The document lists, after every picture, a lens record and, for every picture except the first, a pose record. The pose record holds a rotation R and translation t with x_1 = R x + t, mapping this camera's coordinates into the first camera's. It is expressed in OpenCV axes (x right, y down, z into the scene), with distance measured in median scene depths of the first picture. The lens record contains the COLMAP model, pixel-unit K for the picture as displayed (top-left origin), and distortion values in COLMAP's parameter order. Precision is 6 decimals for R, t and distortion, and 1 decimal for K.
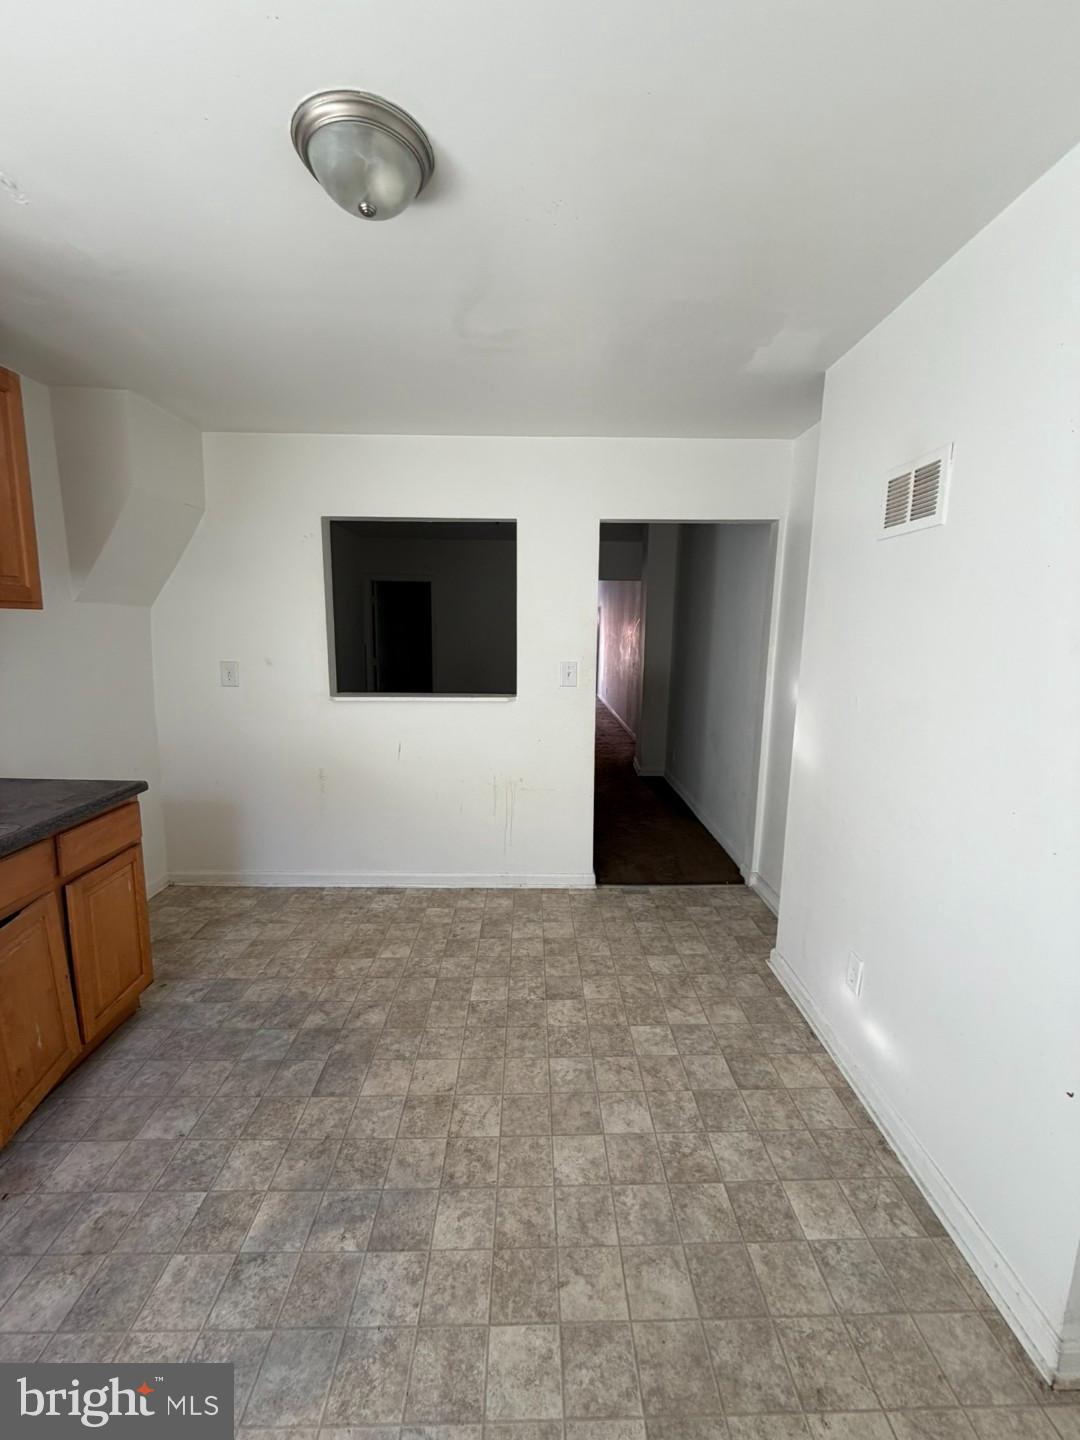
lens RADIAL K [[580.5, 0, 539.6], [0, 580.5, 717.7], [0, 0, 1]] dist [-0.000121, -0.000333]
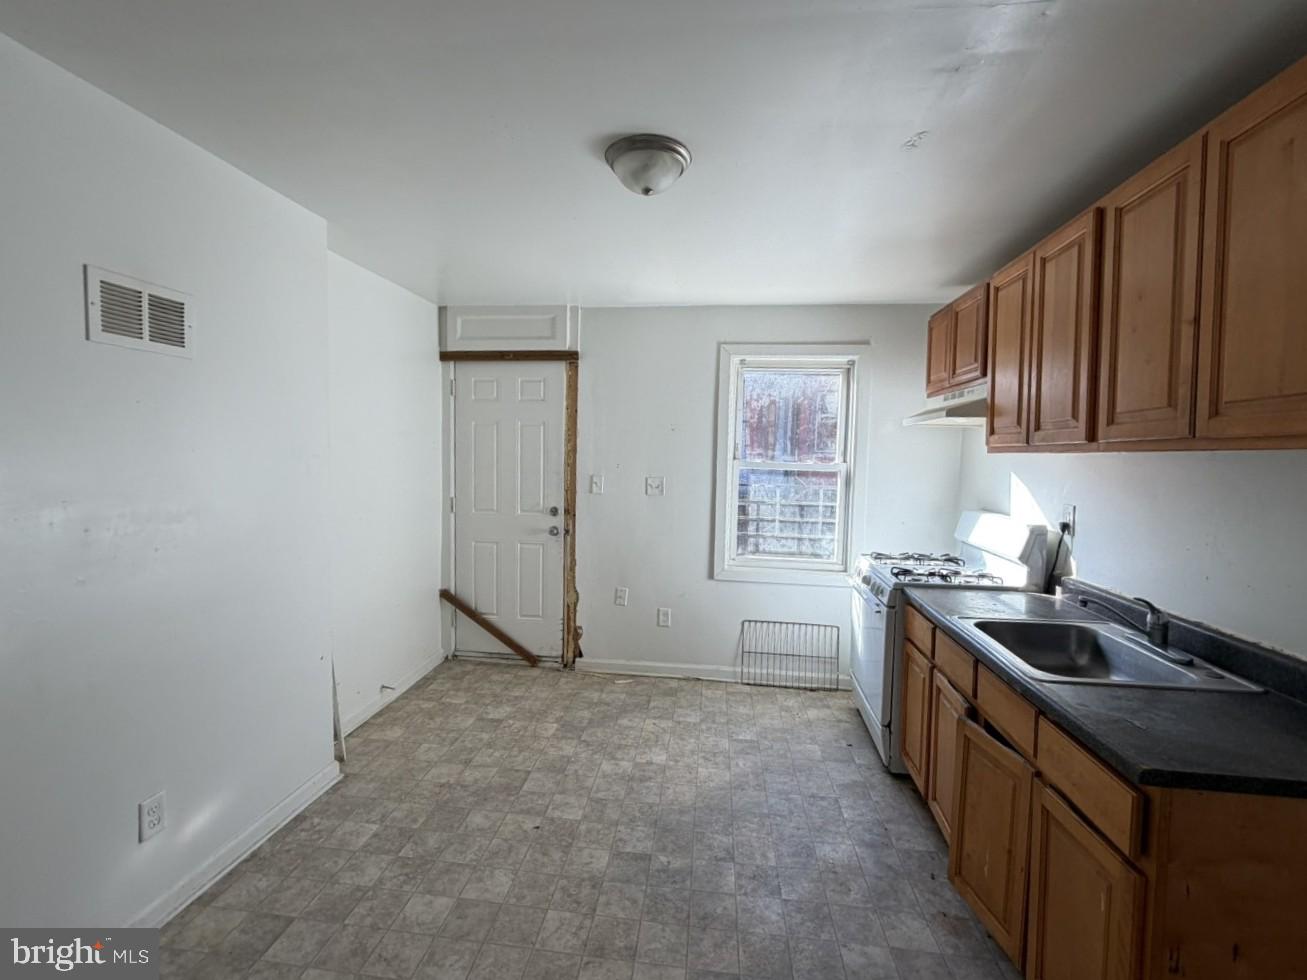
lens RADIAL K [[526.9, 0, 653.7], [0, 526.9, 479.6], [0, 0, 1]] dist [-0.000121, -0.000333]
pose [[-0.992924, -0.035203, 0.113417, -0.373283], [-0.010813, 0.977888, 0.208851, -0.307158], [-0.118261, 0.206146, -0.971349, 1.883590]]
